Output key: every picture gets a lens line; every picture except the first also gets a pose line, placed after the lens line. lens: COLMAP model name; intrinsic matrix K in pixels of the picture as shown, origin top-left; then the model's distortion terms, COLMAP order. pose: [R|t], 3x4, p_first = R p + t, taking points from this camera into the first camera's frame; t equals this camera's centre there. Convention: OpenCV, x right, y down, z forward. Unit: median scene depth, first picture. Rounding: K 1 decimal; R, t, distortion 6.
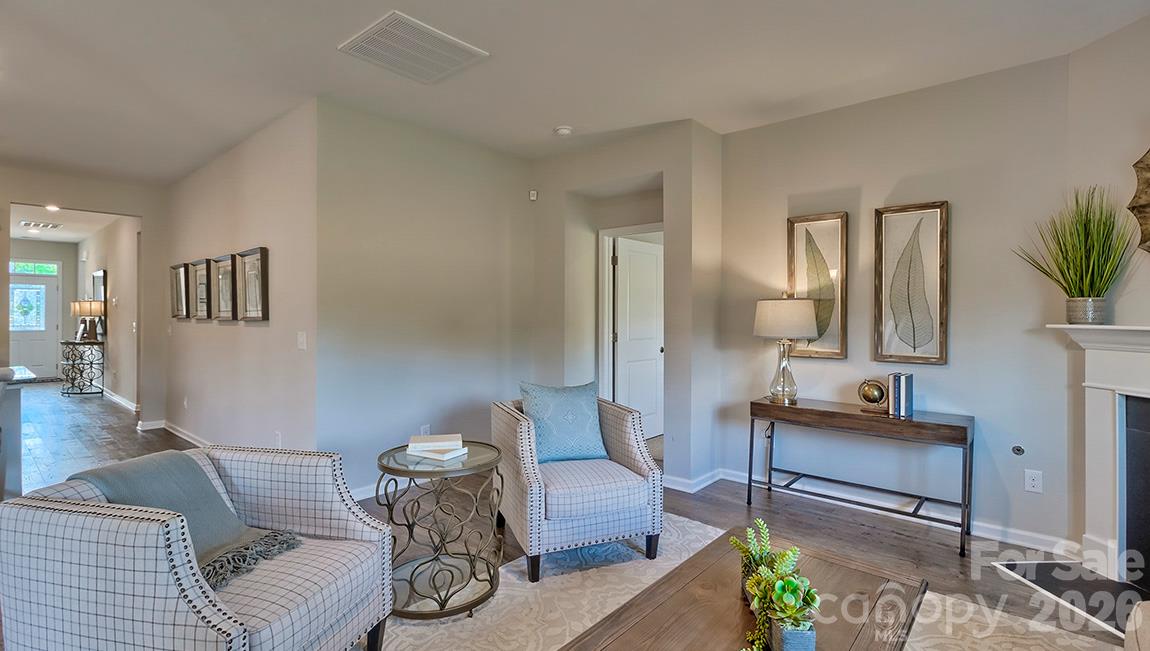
lens RADIAL K [[538.2, 0, 575.4], [0, 538.2, 314.4], [0, 0, 1]] dist [0.004783, 0.001247]
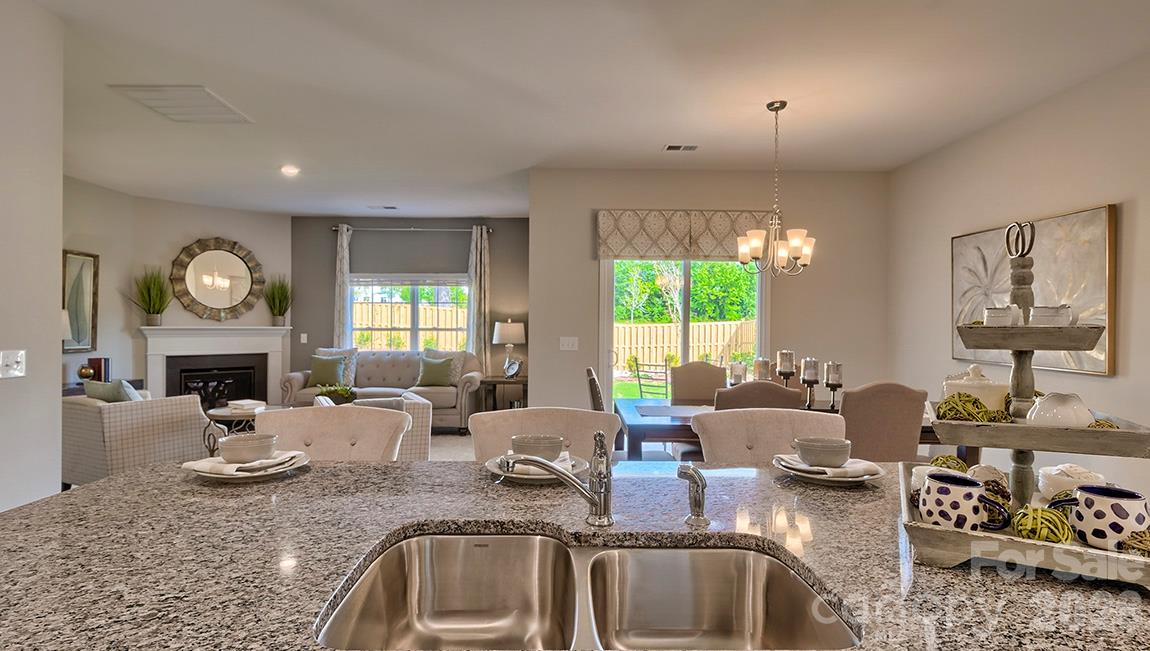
lens RADIAL K [[569.0, 0, 587.9], [0, 569.0, 325.3], [0, 0, 1]] dist [0.001975, -0.002216]
pose [[-0.689337, -0.001523, 0.724440, -1.571650], [0.000384, 0.999997, 0.002468, 0.007104], [-0.724441, 0.001980, -0.689334, 1.050580]]
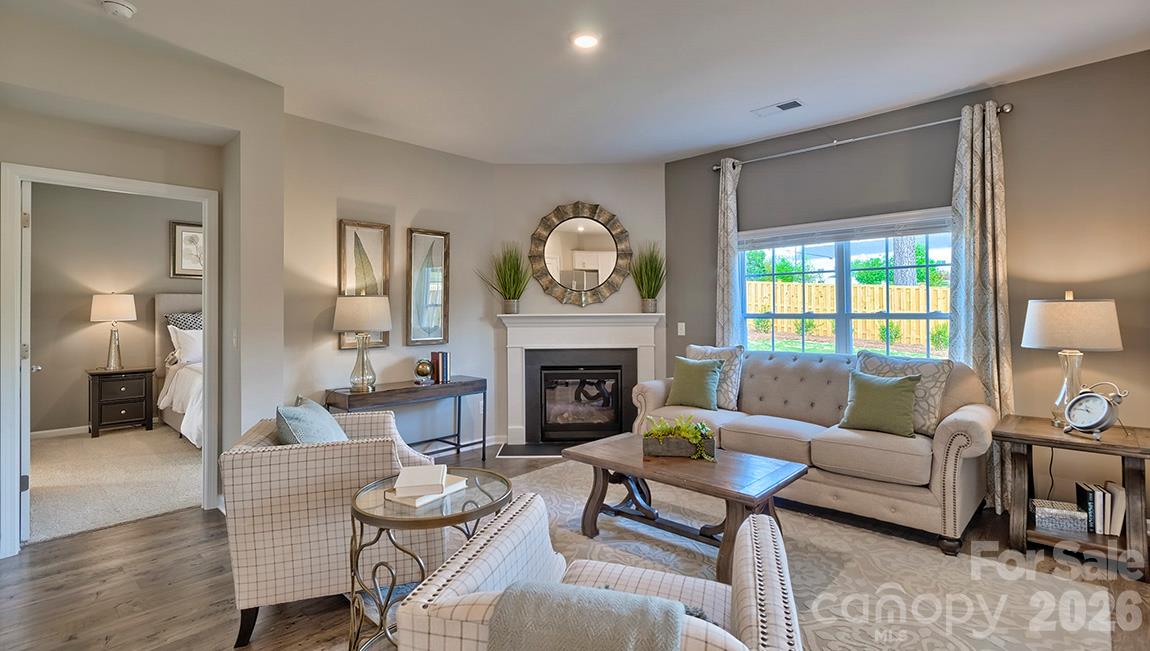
lens RADIAL K [[538.2, 0, 579.2], [0, 538.2, 304.5], [0, 0, 1]] dist [0.004783, 0.001247]
pose [[0.037006, 0.012130, 0.999241, -0.725552], [0.013182, 0.999833, -0.012625, 0.009763], [-0.999228, 0.013639, 0.036840, 0.554564]]
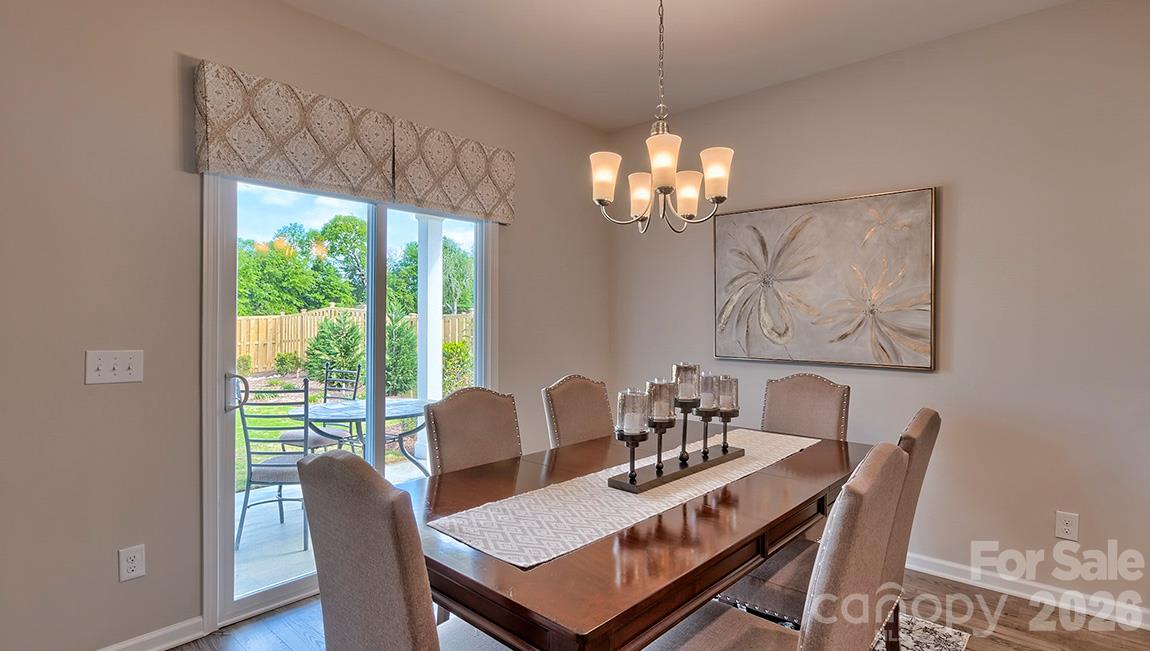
lens RADIAL K [[569.0, 0, 582.5], [0, 569.0, 321.2], [0, 0, 1]] dist [0.001975, -0.002216]
pose [[-0.999967, 0.003376, 0.007448, -0.937614], [0.003422, 0.999975, 0.006128, 0.009513], [-0.007427, 0.006153, -0.999953, 0.649181]]
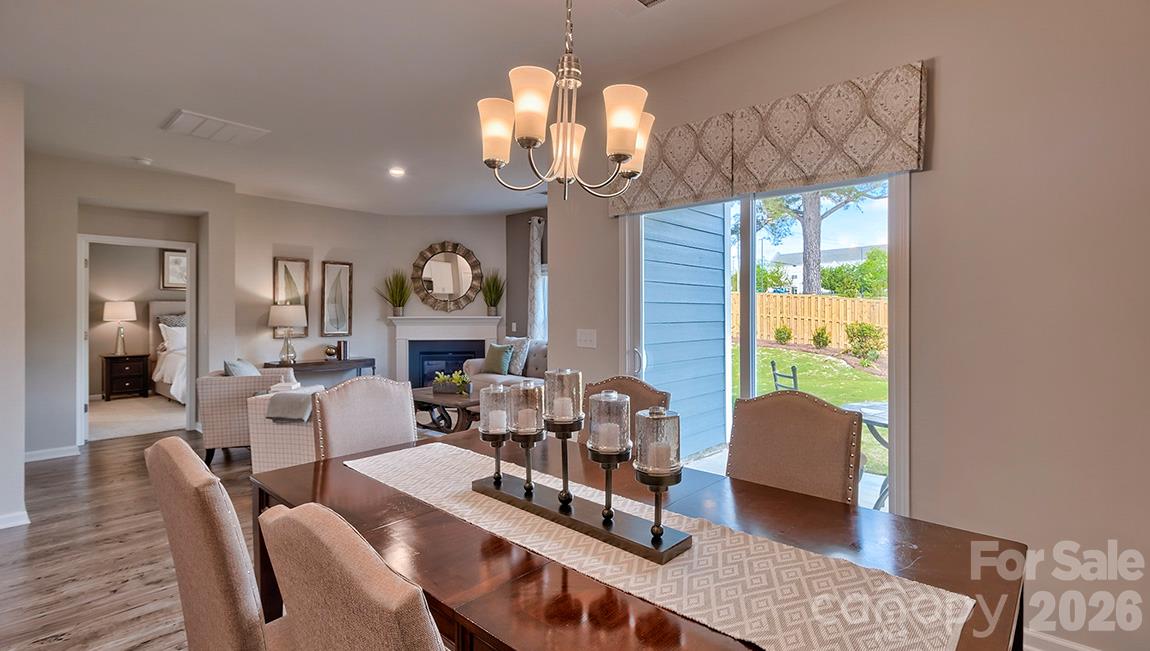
lens RADIAL K [[538.2, 0, 591.9], [0, 538.2, 312.5], [0, 0, 1]] dist [0.004783, 0.001247]
pose [[-0.005651, 0.004881, 0.999972, -1.475747], [0.009010, 0.999948, -0.004830, 0.015612], [-0.999943, 0.008983, -0.005694, 0.010483]]
